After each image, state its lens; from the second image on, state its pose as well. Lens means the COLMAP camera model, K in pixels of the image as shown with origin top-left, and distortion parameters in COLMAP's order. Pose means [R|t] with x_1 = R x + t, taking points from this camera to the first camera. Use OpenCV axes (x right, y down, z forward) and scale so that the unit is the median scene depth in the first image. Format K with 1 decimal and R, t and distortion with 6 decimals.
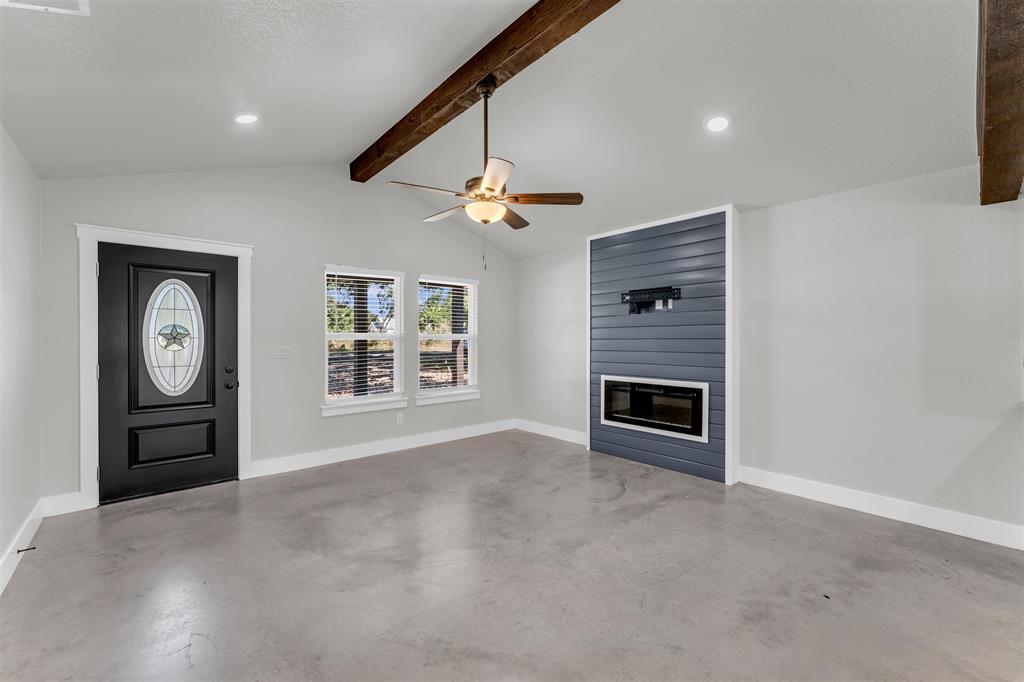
lens RADIAL K [[414.7, 0, 509.7], [0, 414.7, 343.7], [0, 0, 1]] dist [-0.001038, -0.000038]
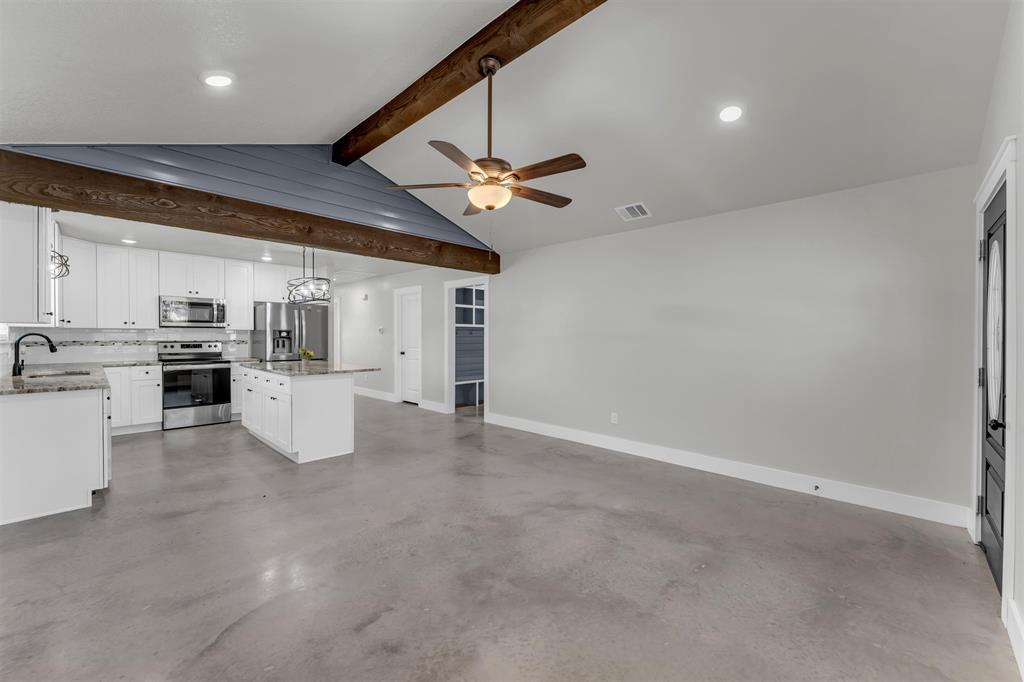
lens RADIAL K [[410.5, 0, 512.0], [0, 410.5, 341.0], [0, 0, 1]] dist [-0.001710, -0.000032]
pose [[-0.995938, -0.003428, -0.089975, -0.019560], [-0.005313, 0.999771, 0.020717, -0.011303], [0.089883, 0.021111, -0.995729, 1.456866]]
